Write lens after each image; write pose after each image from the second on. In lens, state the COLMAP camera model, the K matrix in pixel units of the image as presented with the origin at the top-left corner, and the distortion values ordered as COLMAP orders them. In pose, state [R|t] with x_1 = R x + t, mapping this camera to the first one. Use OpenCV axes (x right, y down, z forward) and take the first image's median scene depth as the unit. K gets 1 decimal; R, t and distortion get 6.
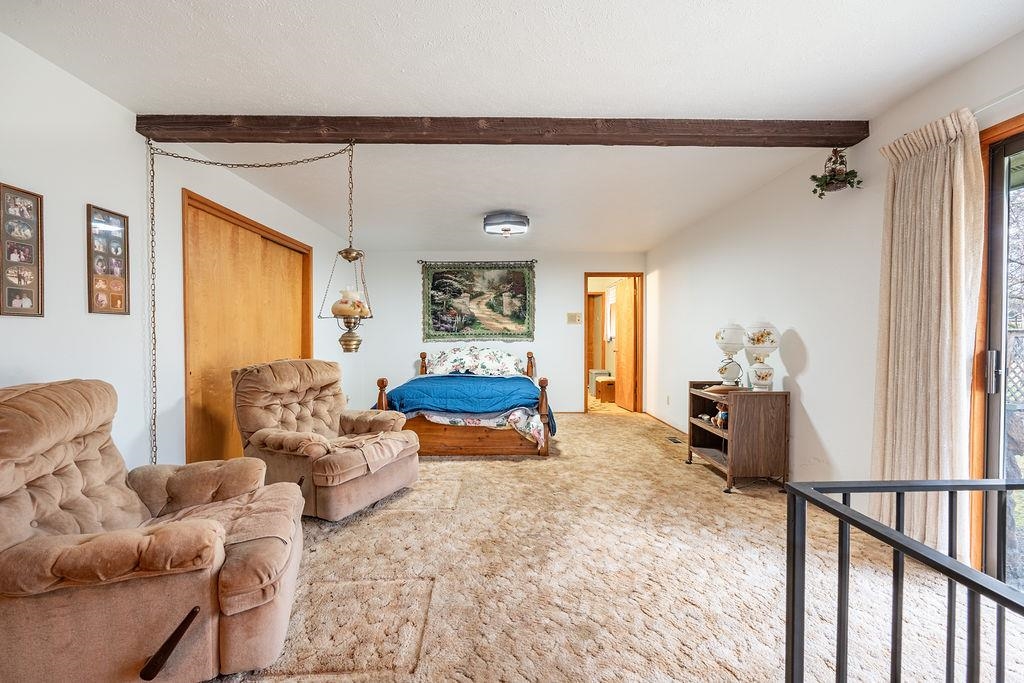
lens RADIAL K [[448.6, 0, 512.0], [0, 448.6, 341.5], [0, 0, 1]] dist [-0.002707, -0.000229]
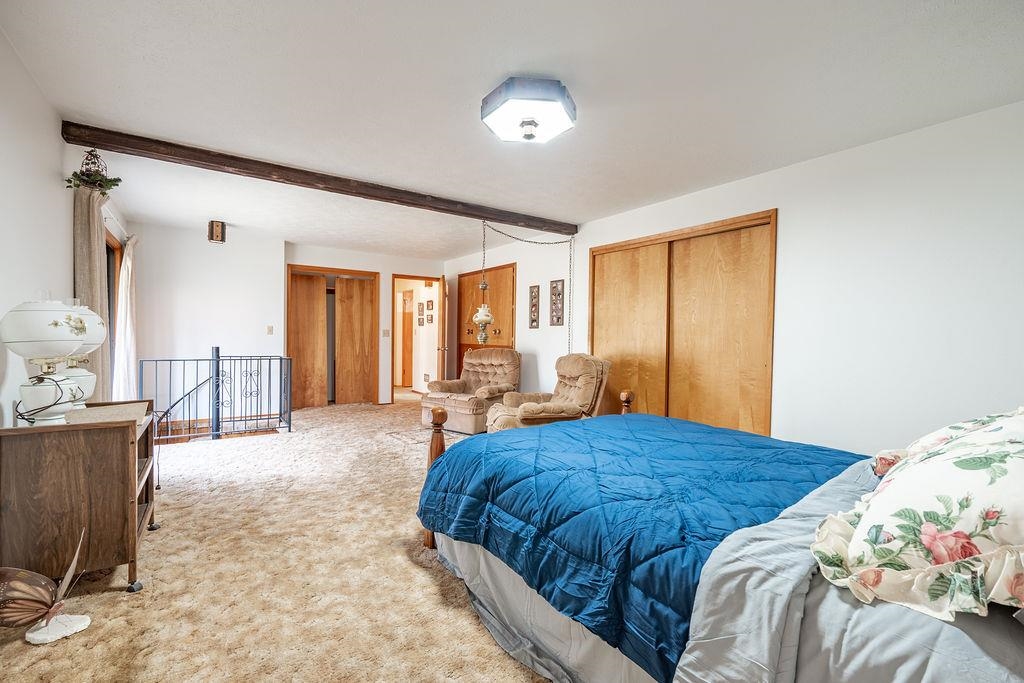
lens RADIAL K [[448.6, 0, 512.0], [0, 448.6, 341.5], [0, 0, 1]] dist [-0.002707, -0.000229]
pose [[-0.832130, -0.003117, -0.554572, 0.529489], [-0.018124, 0.999603, 0.021577, -0.024363], [0.554284, 0.028006, -0.831856, 2.654295]]
